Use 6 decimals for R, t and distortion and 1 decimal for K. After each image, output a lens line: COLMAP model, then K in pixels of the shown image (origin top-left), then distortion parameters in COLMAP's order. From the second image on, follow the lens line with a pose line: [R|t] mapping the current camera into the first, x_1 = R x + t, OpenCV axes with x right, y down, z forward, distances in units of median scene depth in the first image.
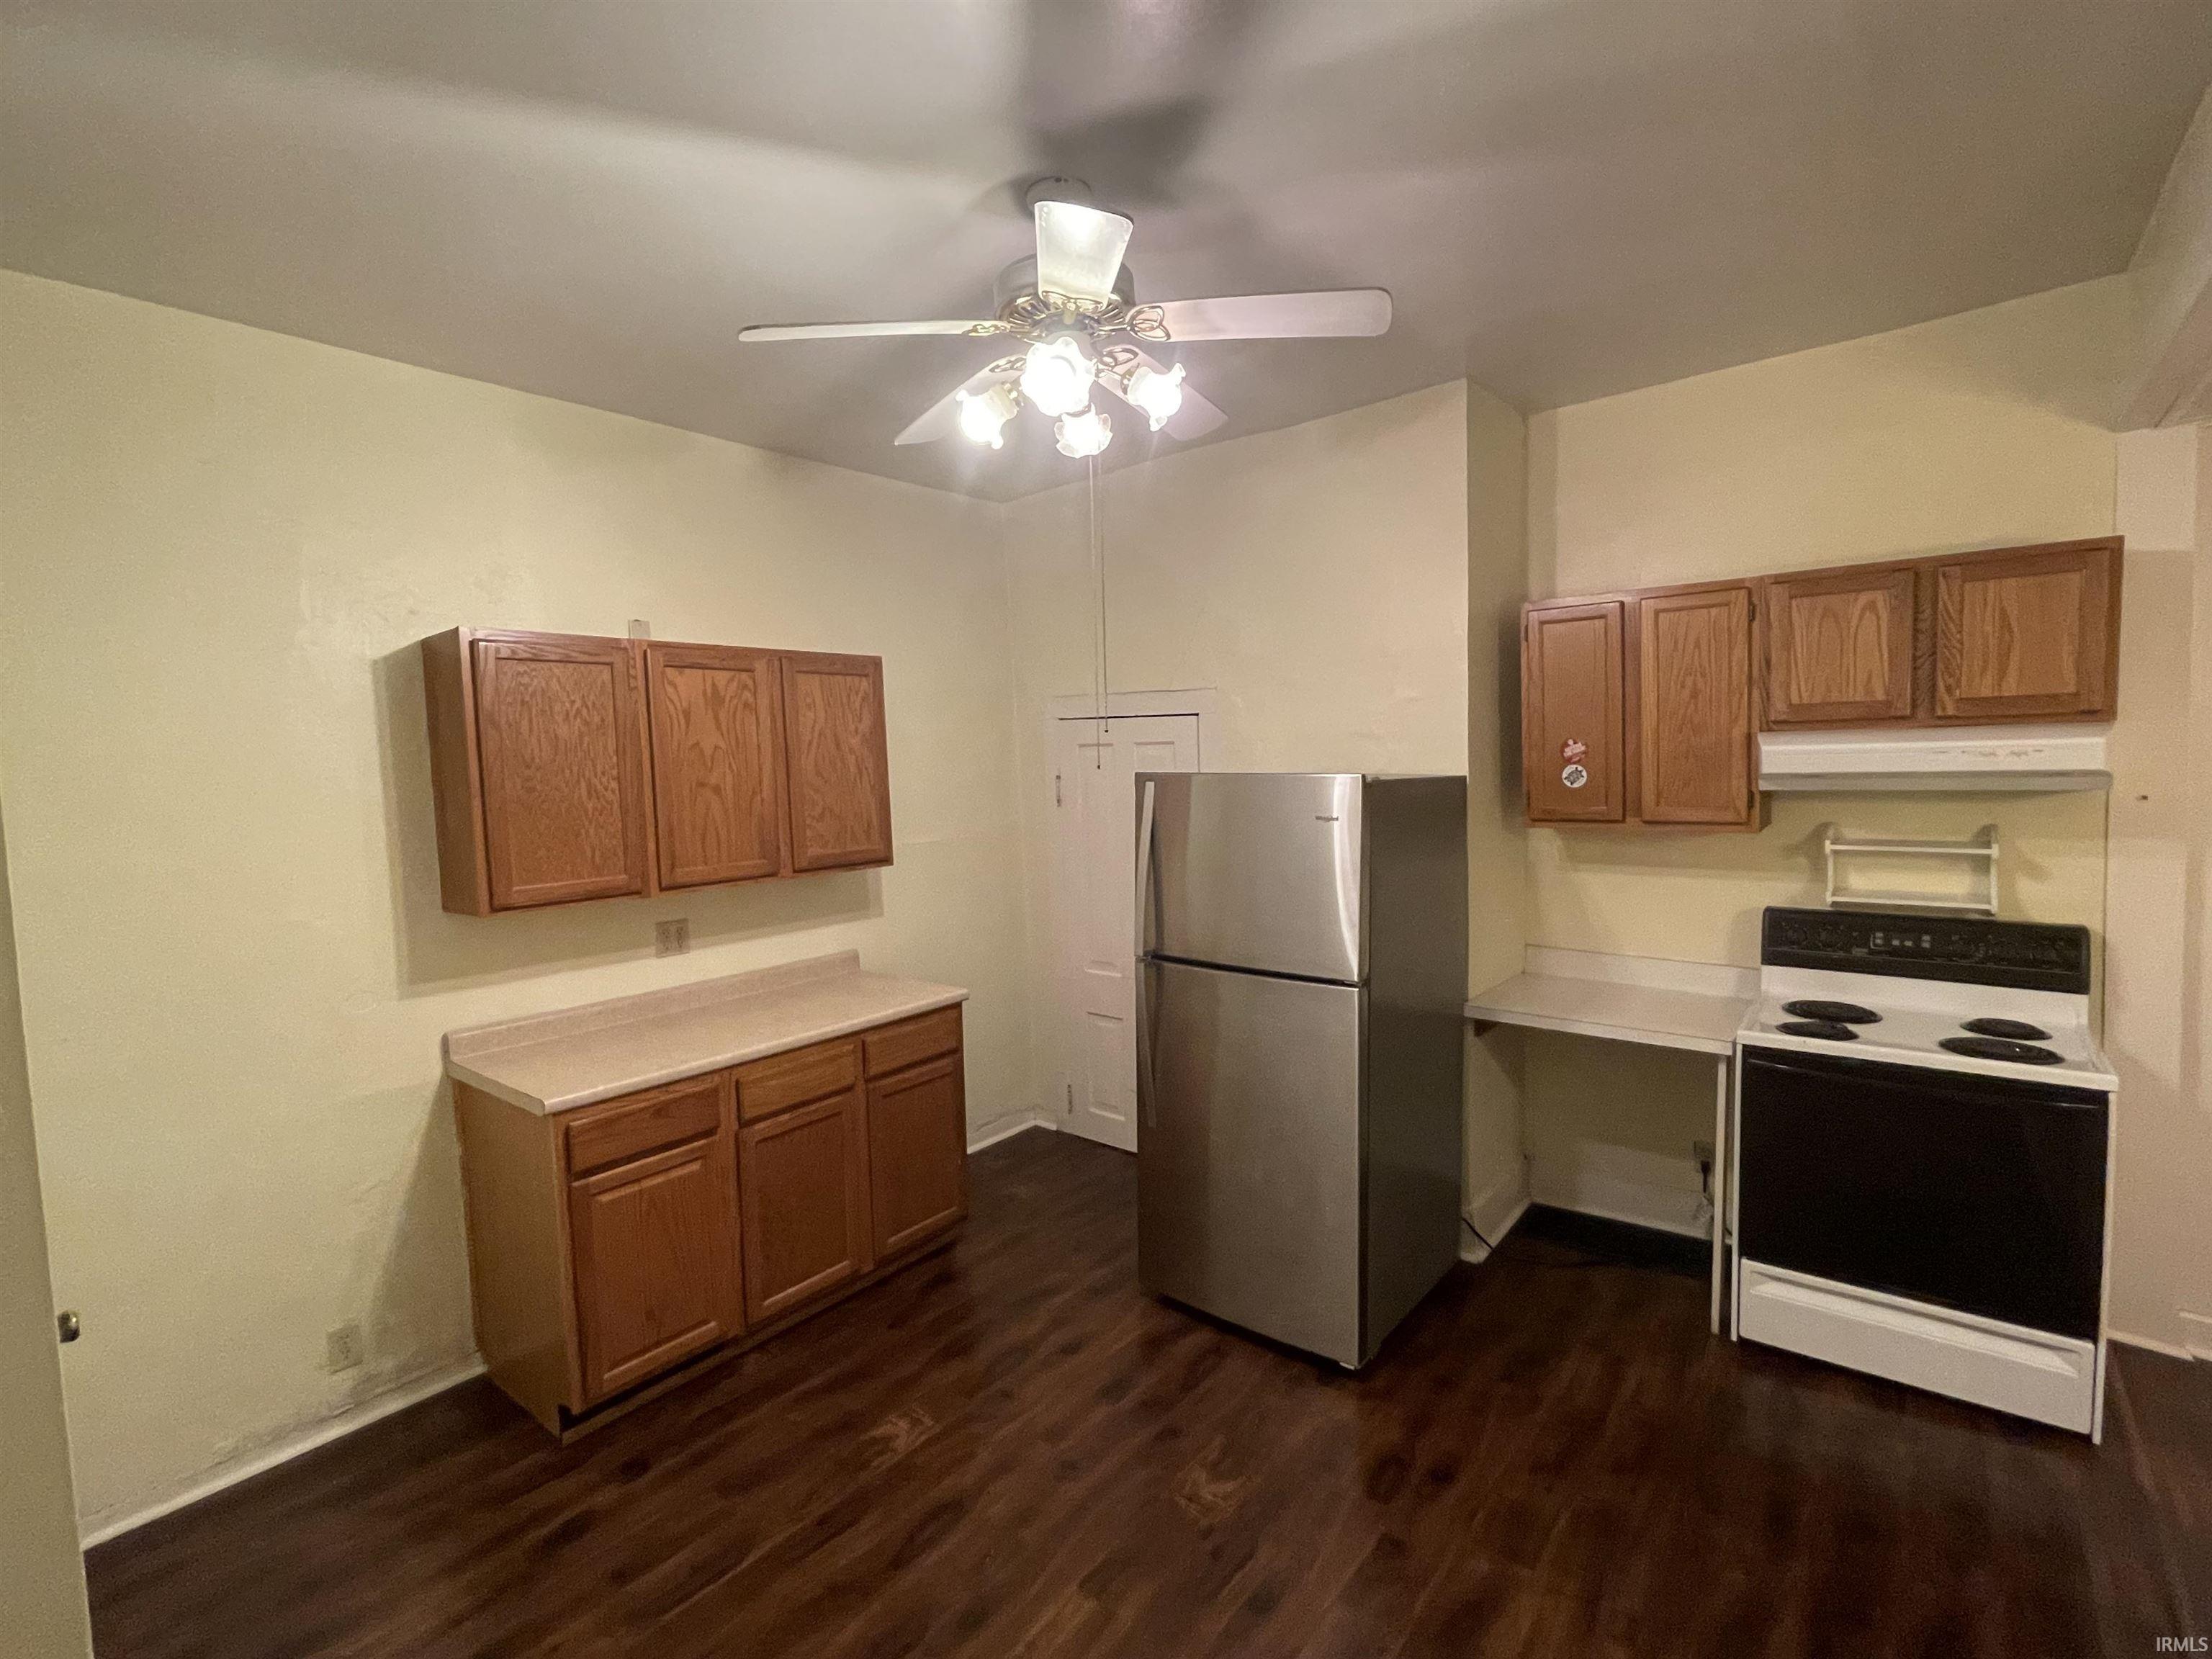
lens RADIAL K [[1030.6, 0, 1112.1], [0, 1030.6, 827.0], [0, 0, 1]] dist [-0.001212, -0.000347]
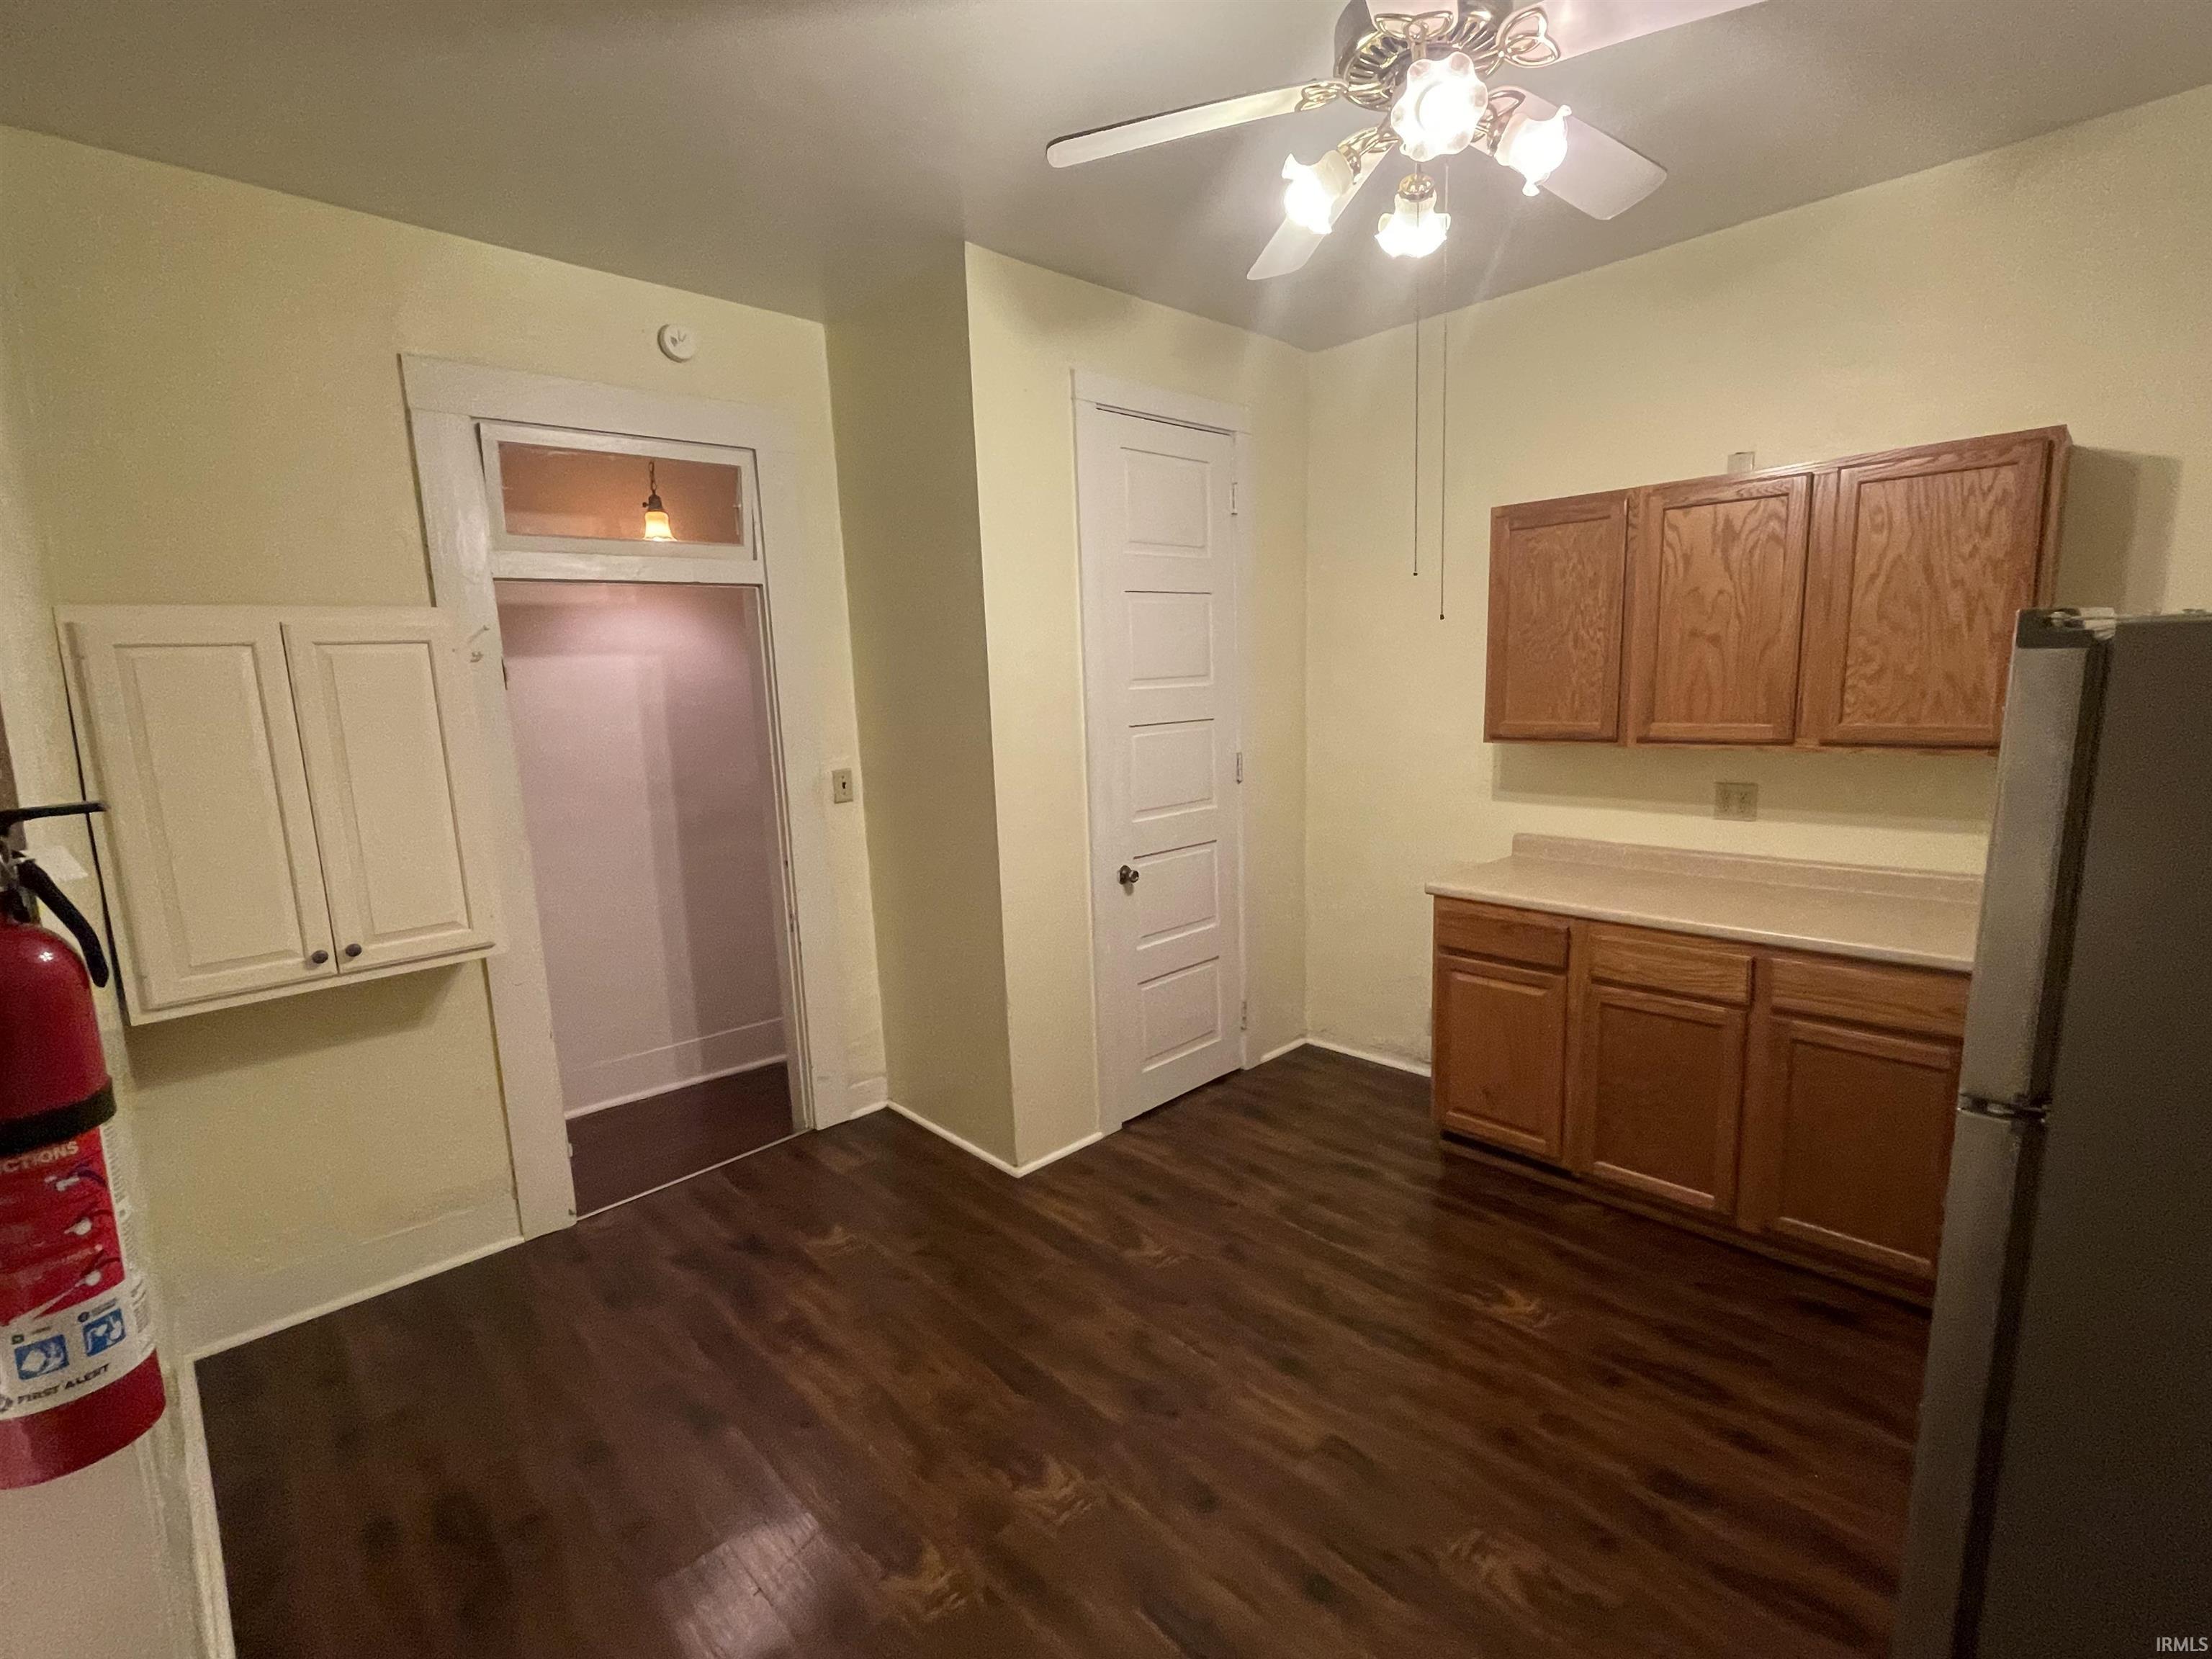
lens RADIAL K [[1030.6, 0, 1100.0], [0, 1030.6, 834.3], [0, 0, 1]] dist [-0.001212, -0.000347]
pose [[-0.142369, 0.186575, -0.972070, 0.636629], [-0.031697, 0.980711, 0.192876, -0.027441], [0.989306, 0.058271, -0.133709, 0.629363]]
